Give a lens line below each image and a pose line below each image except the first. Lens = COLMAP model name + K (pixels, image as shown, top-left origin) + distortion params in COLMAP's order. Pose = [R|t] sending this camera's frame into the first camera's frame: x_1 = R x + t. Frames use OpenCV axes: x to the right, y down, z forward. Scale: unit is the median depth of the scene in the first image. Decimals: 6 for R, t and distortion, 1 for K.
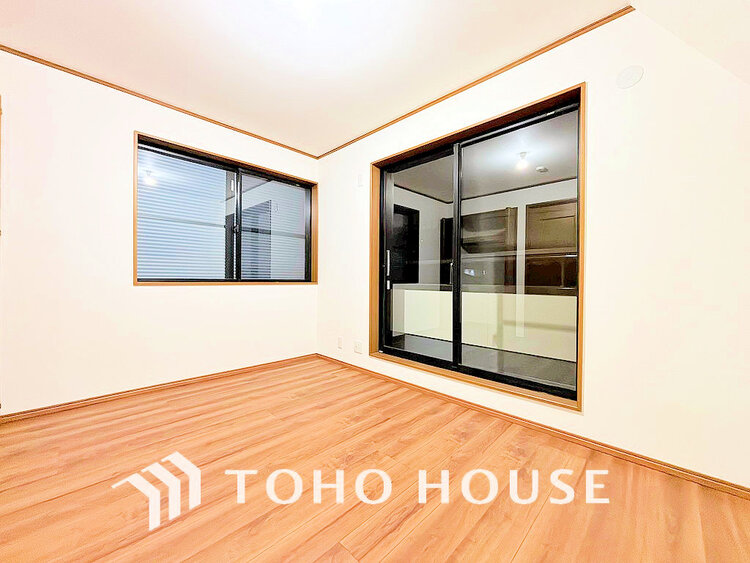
lens RADIAL K [[302.0, 0, 367.3], [0, 302.0, 283.0], [0, 0, 1]] dist [0.000343, 0.000536]
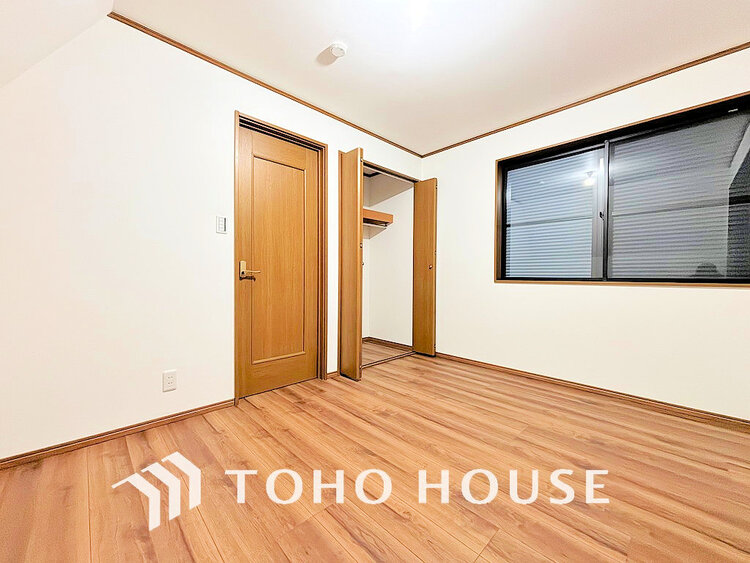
lens RADIAL K [[302.0, 0, 369.8], [0, 302.0, 277.0], [0, 0, 1]] dist [0.000343, 0.000536]
pose [[-0.015680, -0.004895, -0.999865, 0.504264], [-0.015950, 0.999862, -0.004645, -0.001252], [0.999750, 0.015875, -0.015755, 0.494326]]
